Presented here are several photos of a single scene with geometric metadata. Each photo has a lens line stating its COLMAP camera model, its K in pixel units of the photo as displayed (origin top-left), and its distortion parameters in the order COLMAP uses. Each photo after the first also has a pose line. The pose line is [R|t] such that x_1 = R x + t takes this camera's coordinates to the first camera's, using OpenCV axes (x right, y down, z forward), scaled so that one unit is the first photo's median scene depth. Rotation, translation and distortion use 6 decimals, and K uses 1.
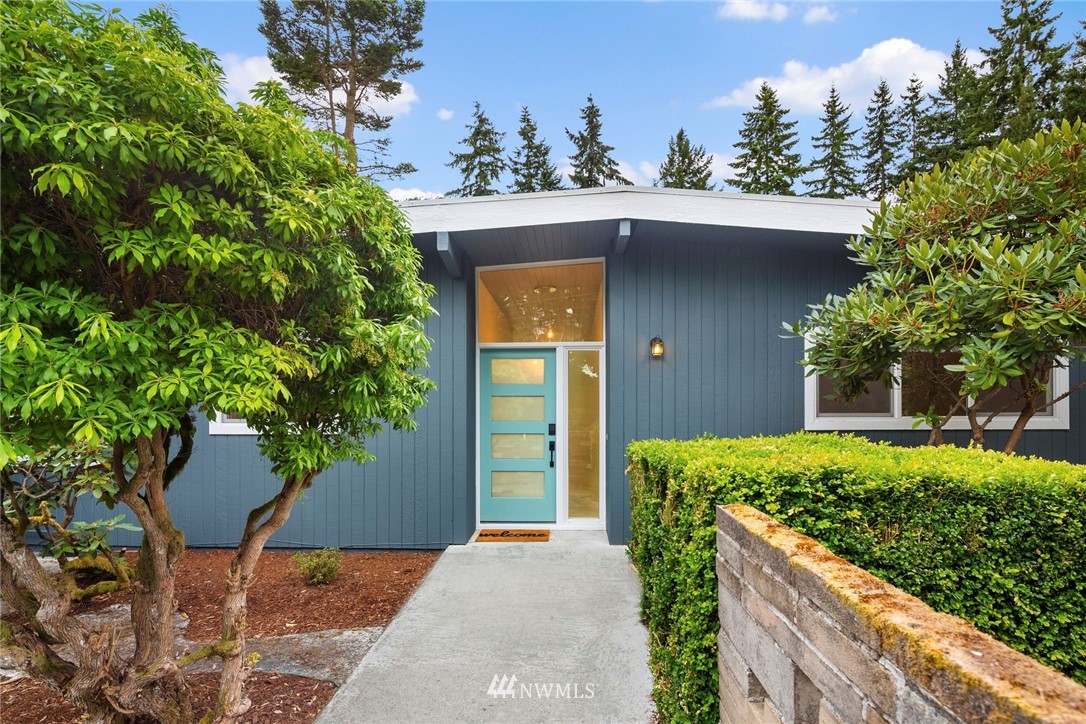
lens RADIAL K [[525.4, 0, 646.9], [0, 525.4, 405.1], [0, 0, 1]] dist [-0.001049, -0.000503]
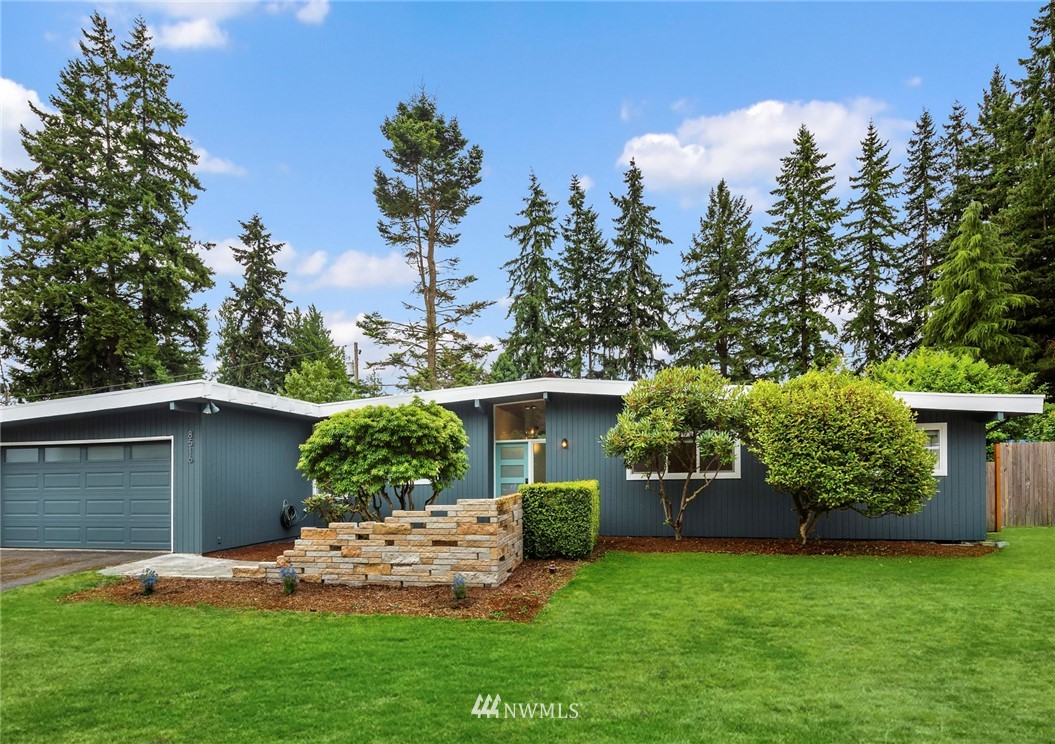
lens RADIAL K [[546.9, 0, 527.5], [0, 546.9, 372.0], [0, 0, 1]] dist [0.000774, -0.000083]
pose [[0.944737, -0.073060, -0.319585, 0.049879], [0.021658, 0.986630, -0.161530, -0.002683], [0.327113, 0.145682, 0.933688, -0.100488]]
